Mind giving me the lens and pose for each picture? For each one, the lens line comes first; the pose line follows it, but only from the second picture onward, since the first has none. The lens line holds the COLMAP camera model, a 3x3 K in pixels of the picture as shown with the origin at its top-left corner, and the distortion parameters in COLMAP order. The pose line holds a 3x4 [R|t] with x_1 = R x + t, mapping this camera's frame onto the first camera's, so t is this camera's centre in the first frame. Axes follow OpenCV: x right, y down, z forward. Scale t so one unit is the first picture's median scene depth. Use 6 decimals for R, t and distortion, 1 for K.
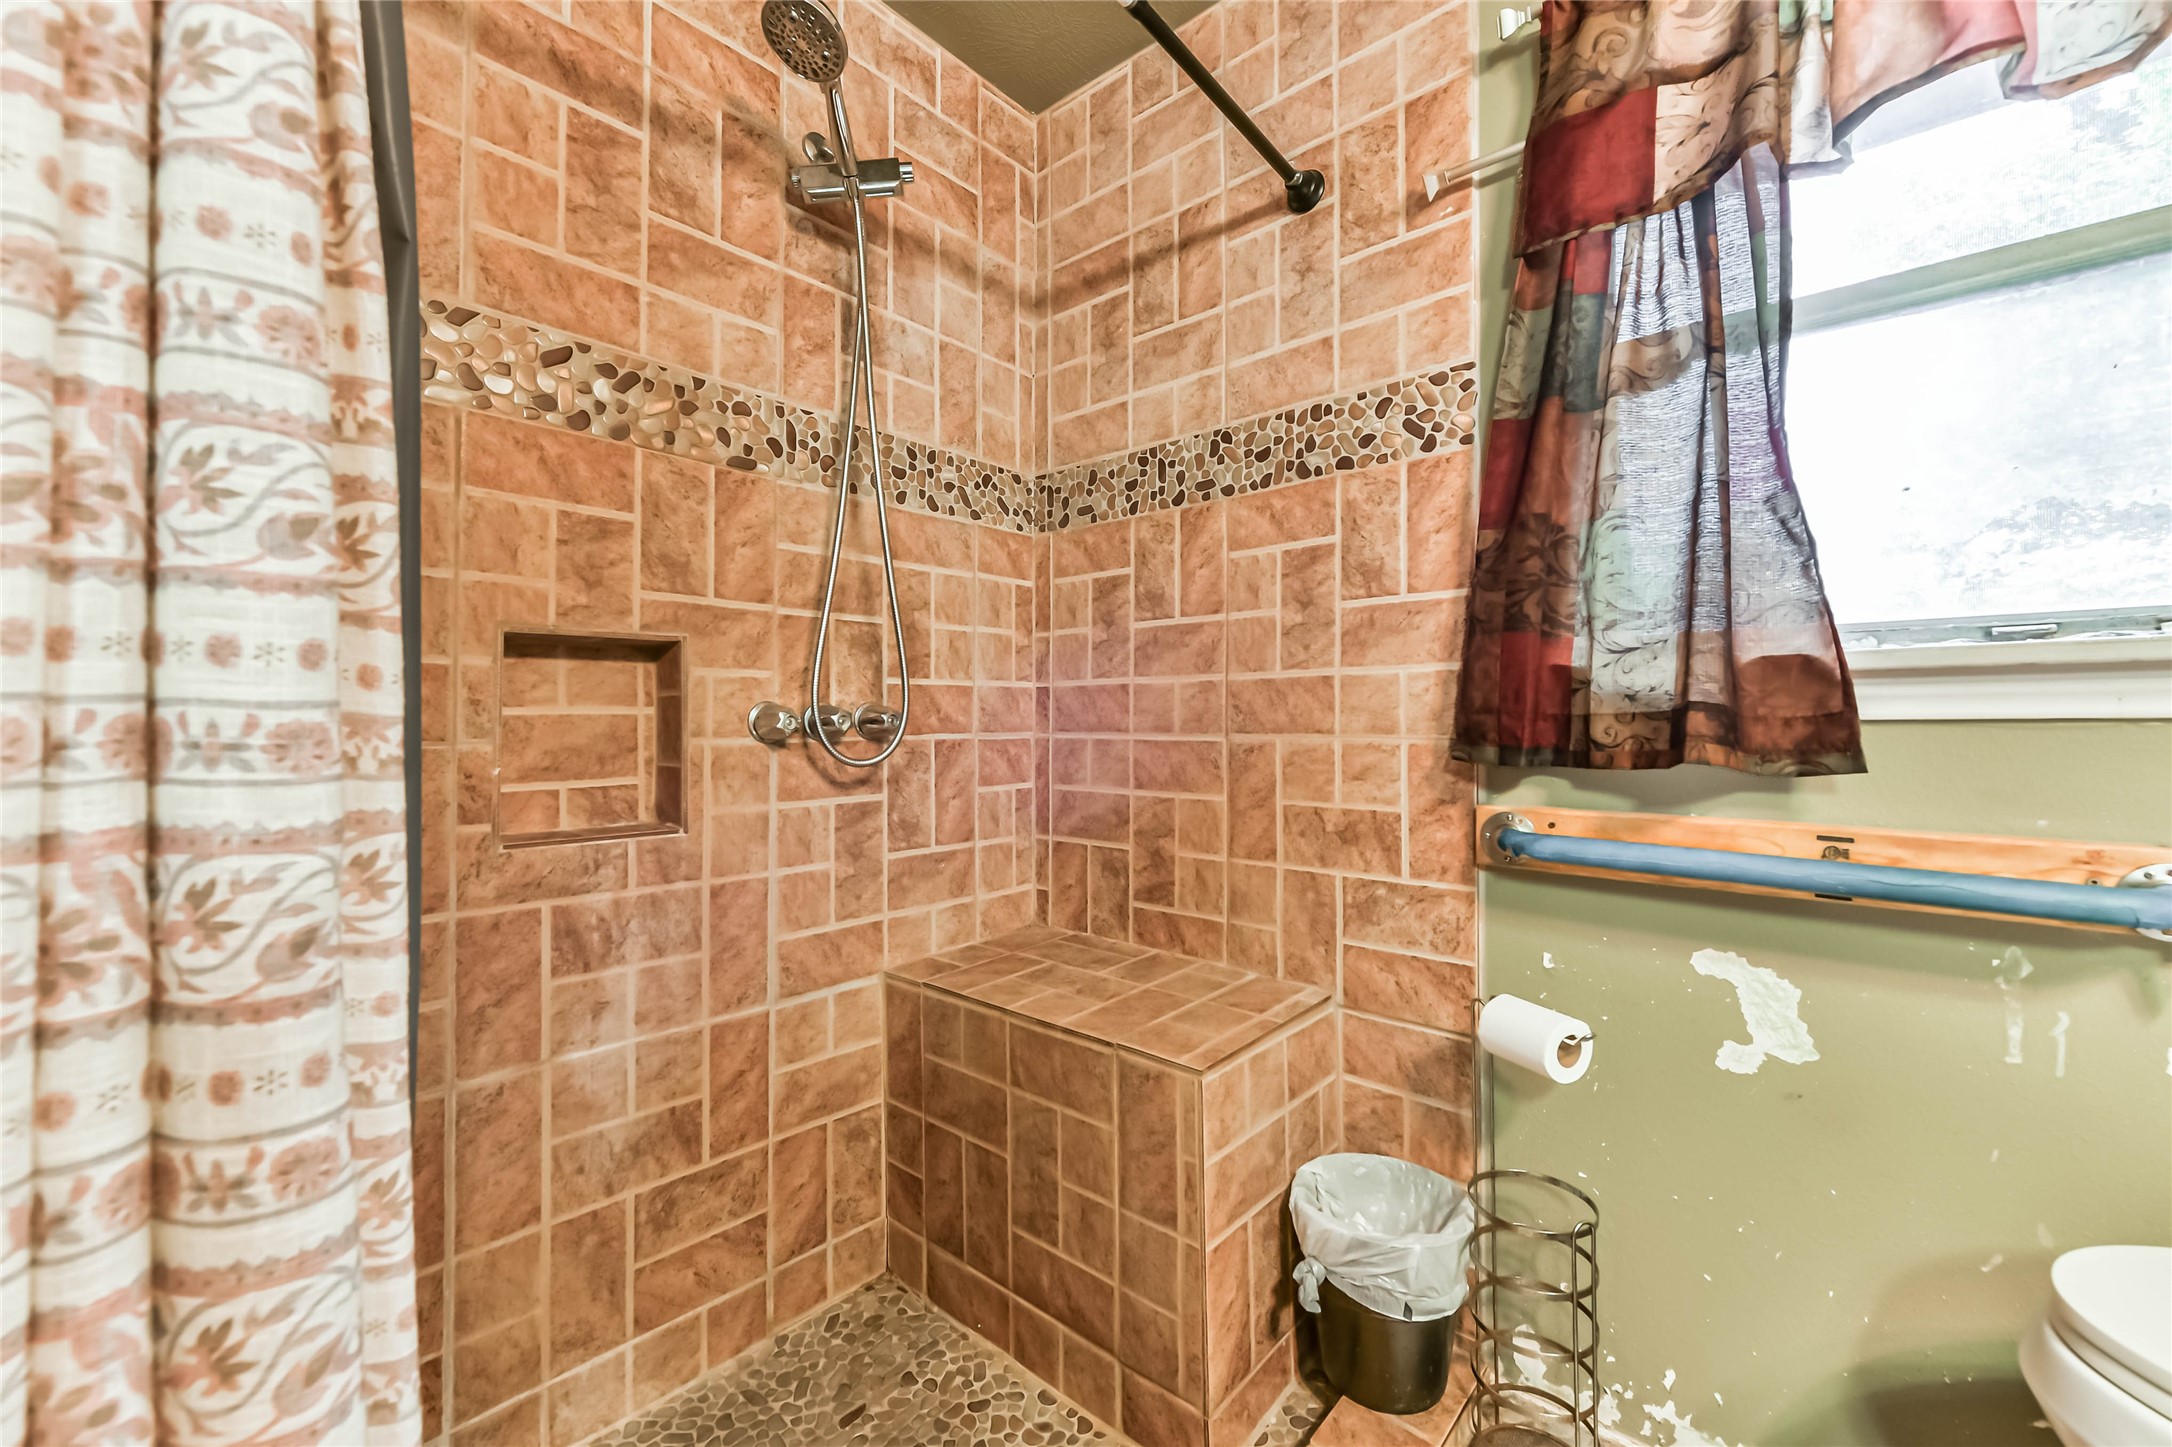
lens RADIAL K [[850.7, 0, 1129.8], [0, 850.7, 714.5], [0, 0, 1]] dist [0.006365, -0.003684]
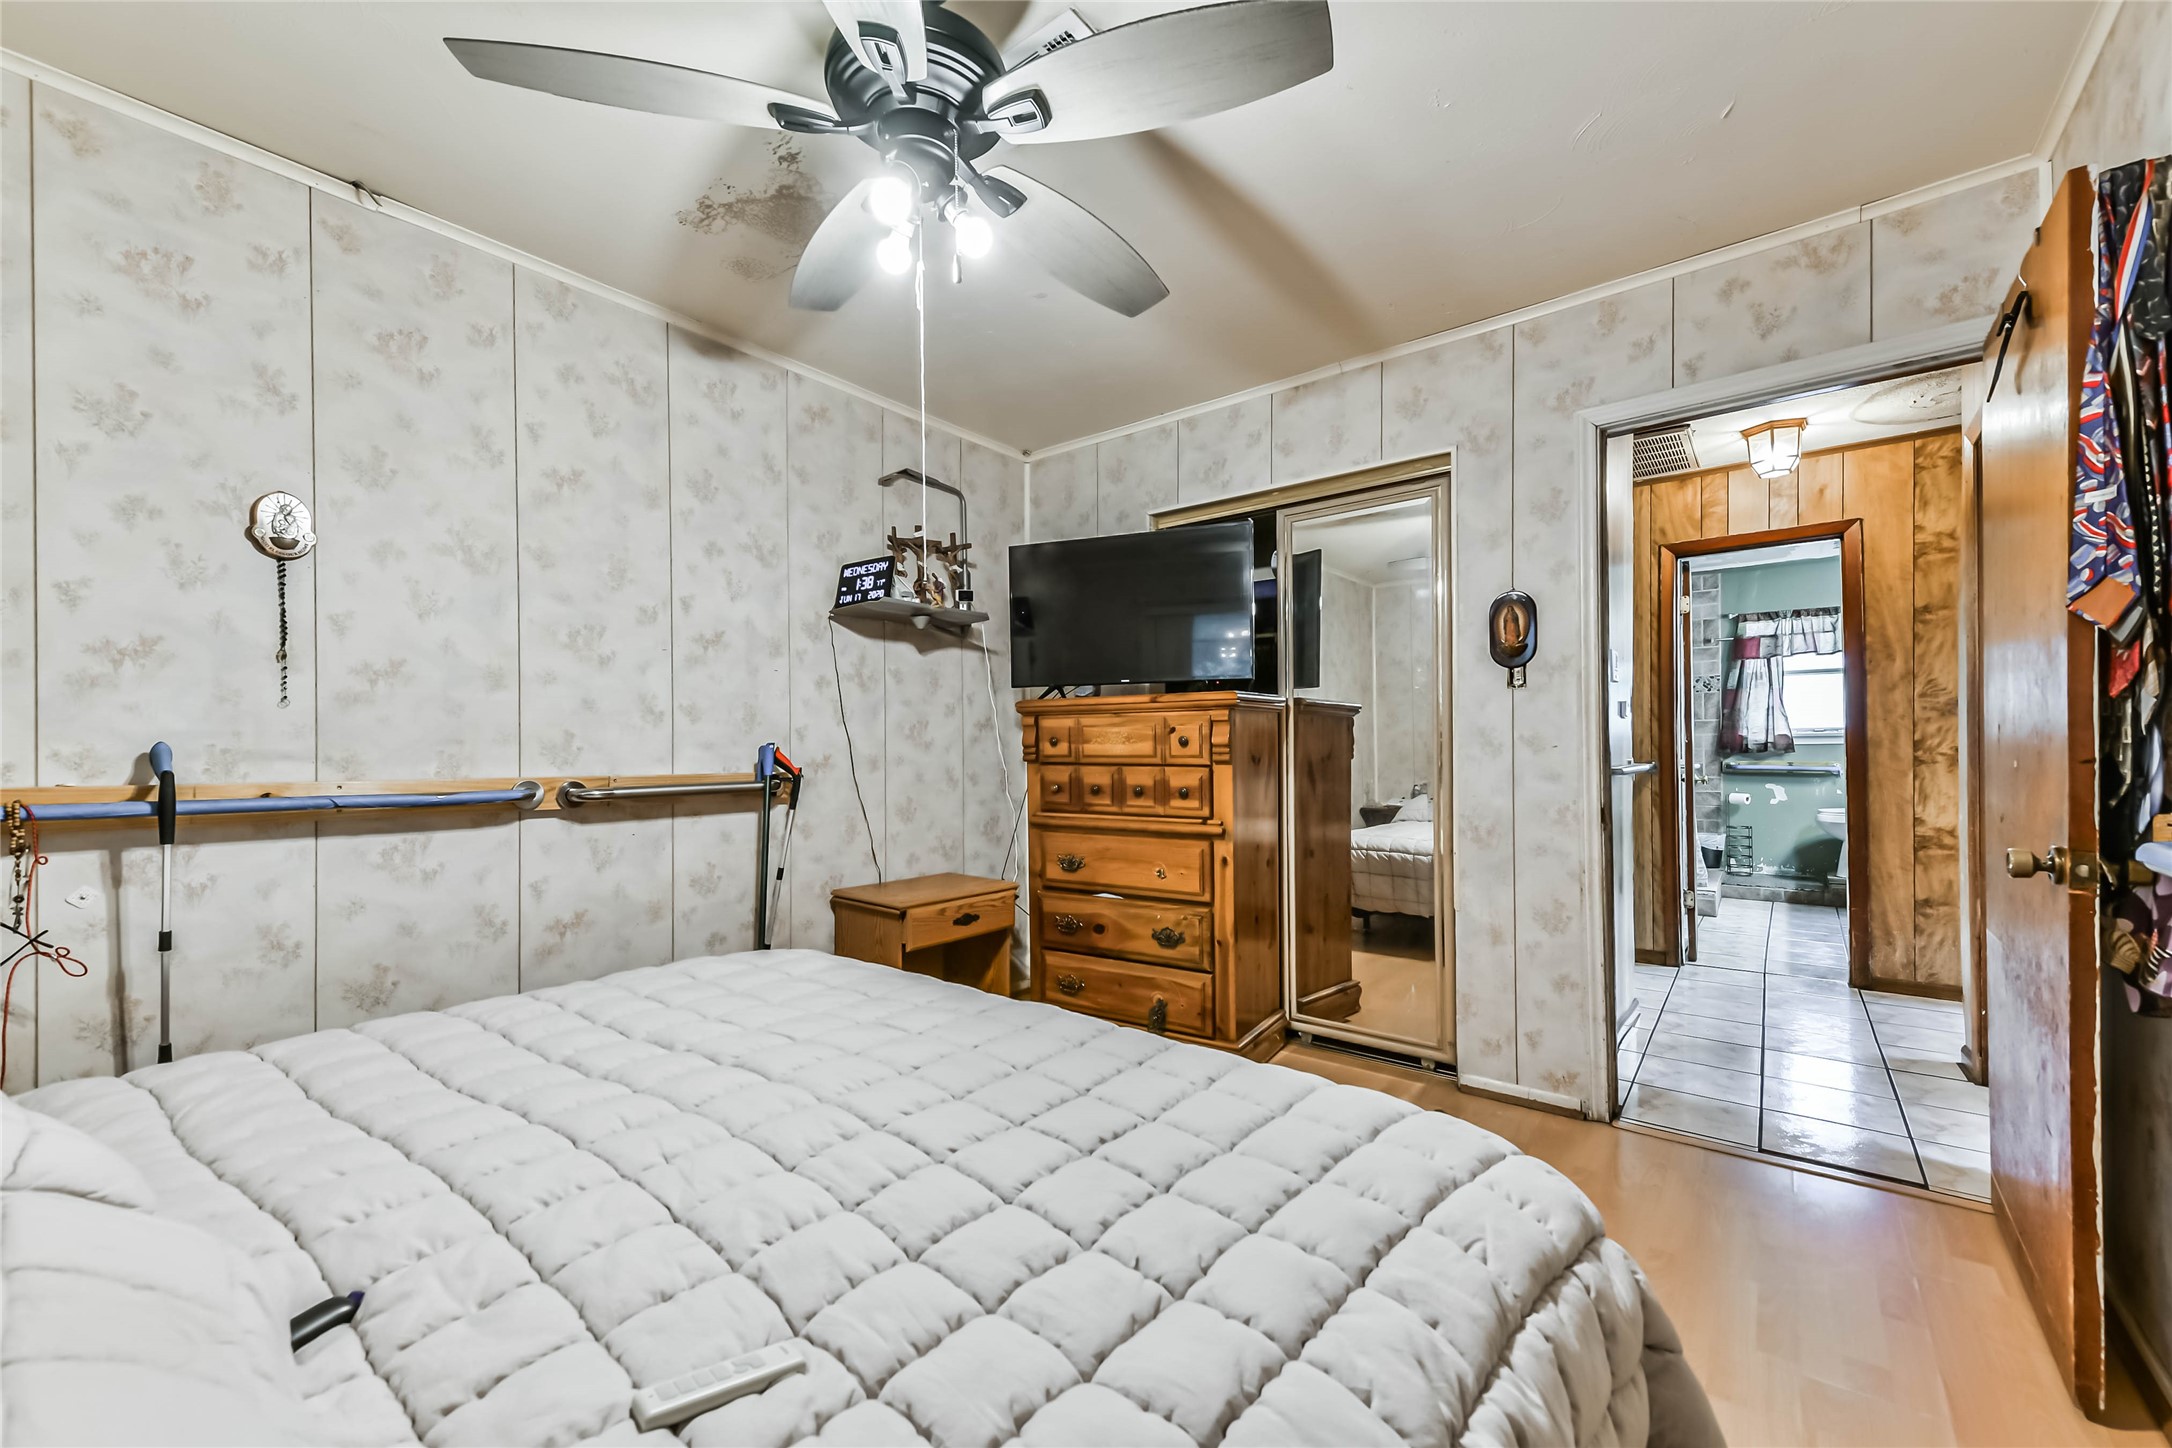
lens RADIAL K [[850.7, 0, 1087.1], [0, 850.7, 747.0], [0, 0, 1]] dist [0.006365, -0.003684]
pose [[0.999649, -0.006934, 0.025569, -3.536919], [0.006765, 0.999955, 0.006706, -0.040476], [-0.025614, -0.006531, 0.999651, -4.033563]]
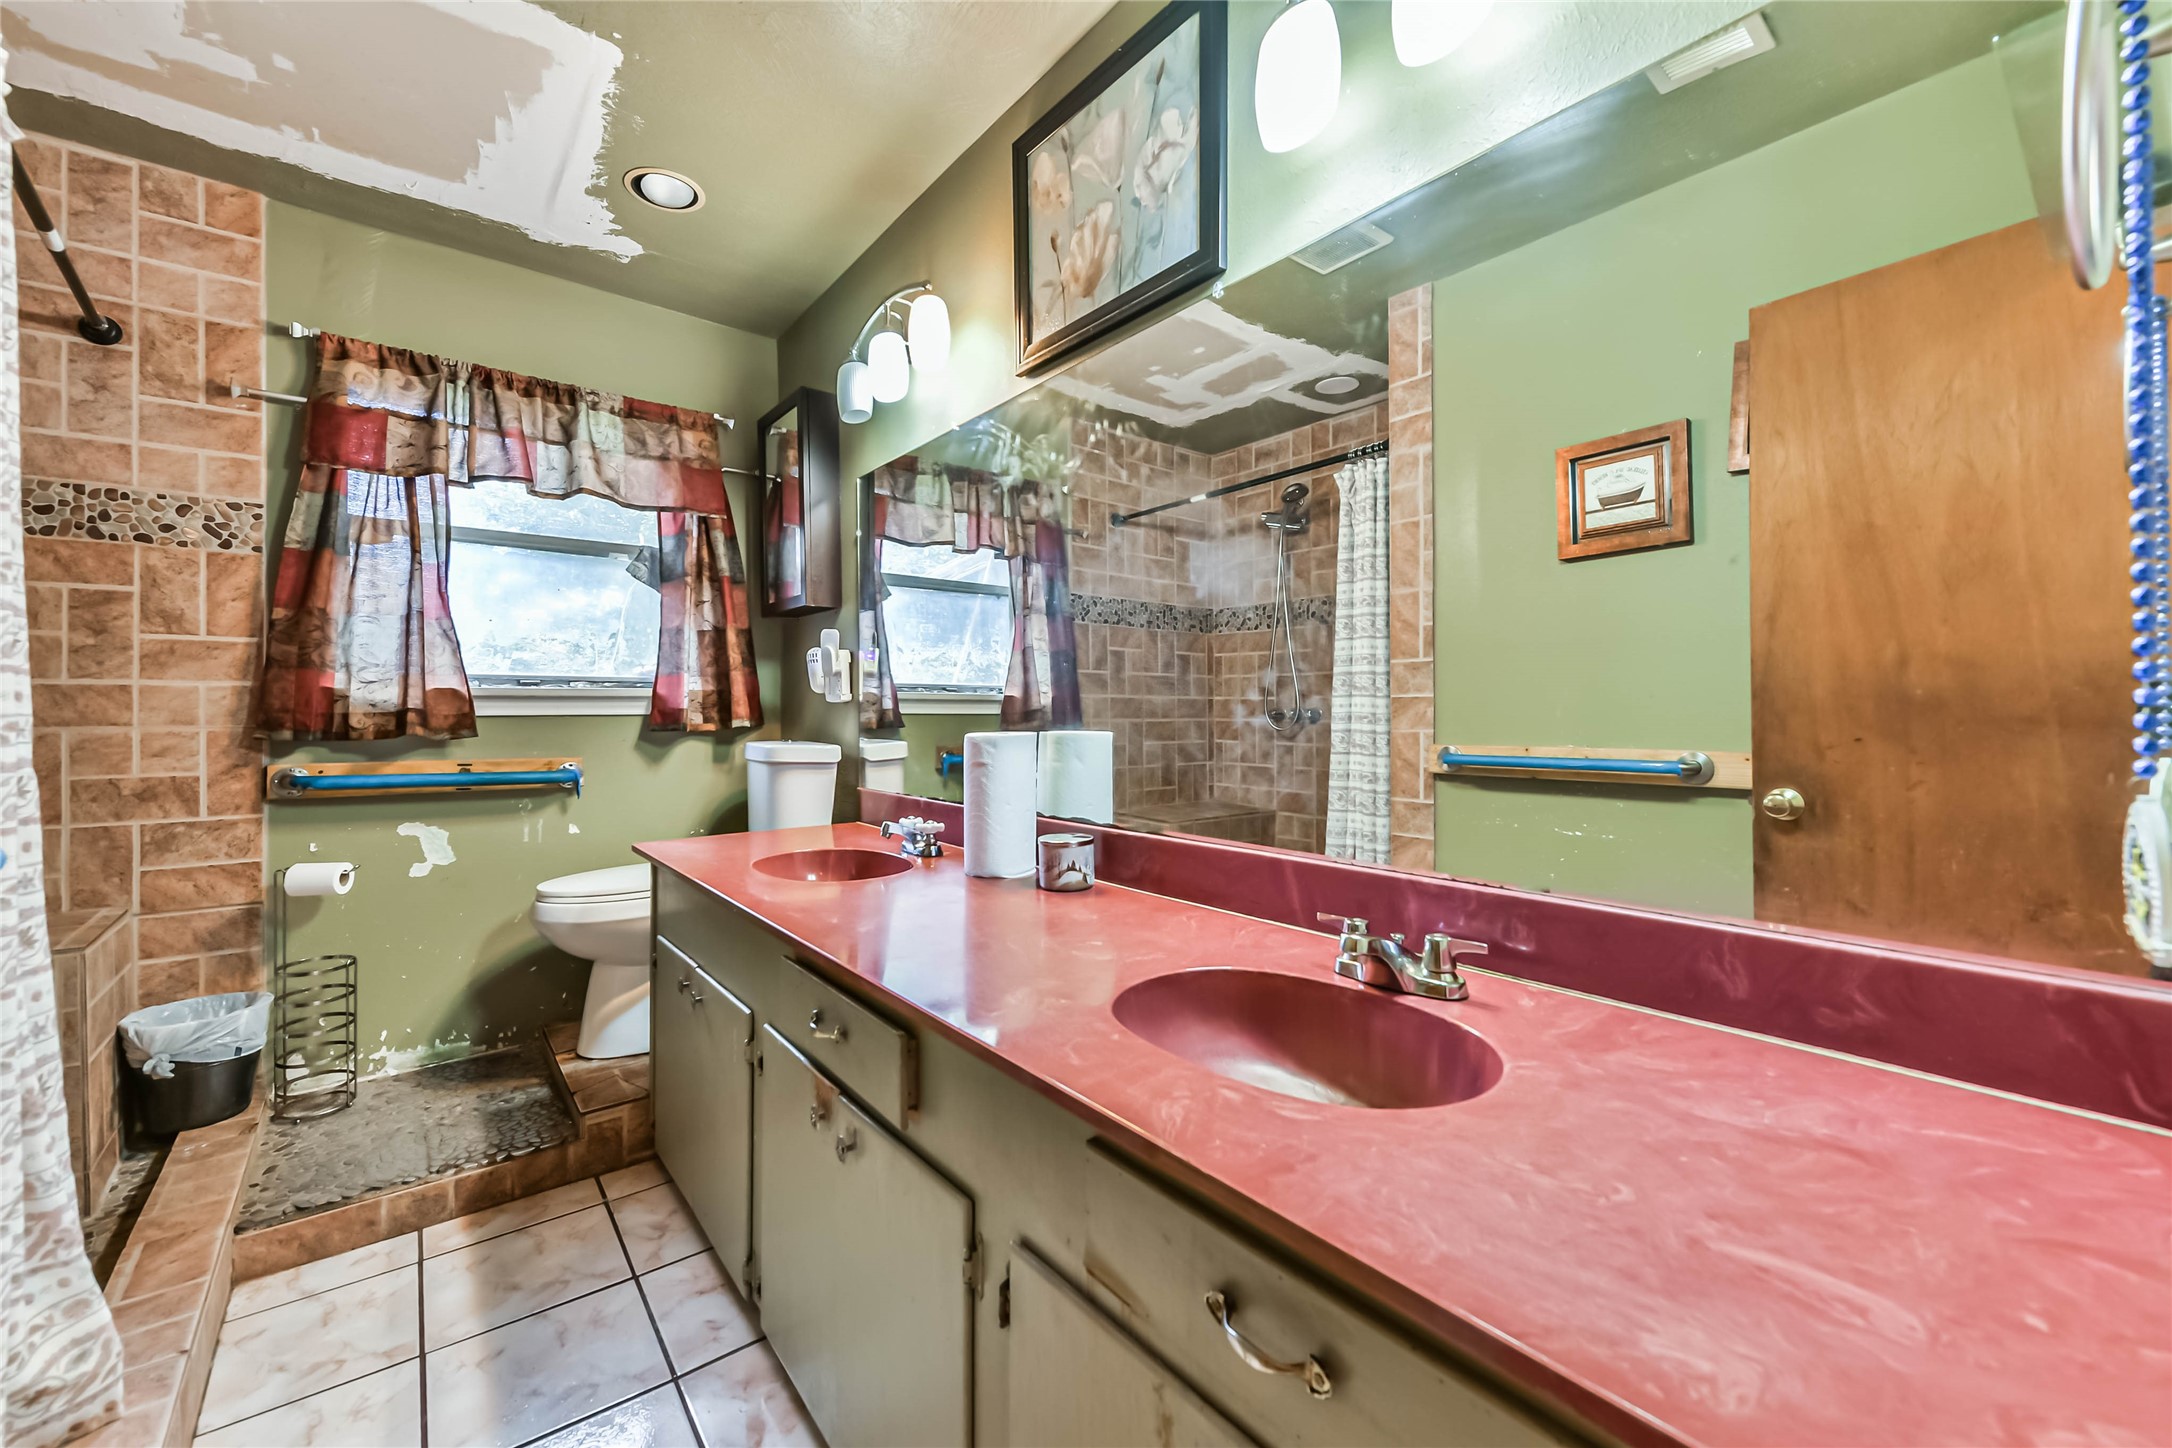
lens RADIAL K [[850.7, 0, 1087.2], [0, 850.7, 710.6], [0, 0, 1]] dist [0.006365, -0.003684]
pose [[0.187550, 0.003455, 0.982249, -0.946903], [-0.007355, 0.999971, -0.002113, -0.012744], [-0.982227, -0.006828, 0.187570, -0.923163]]
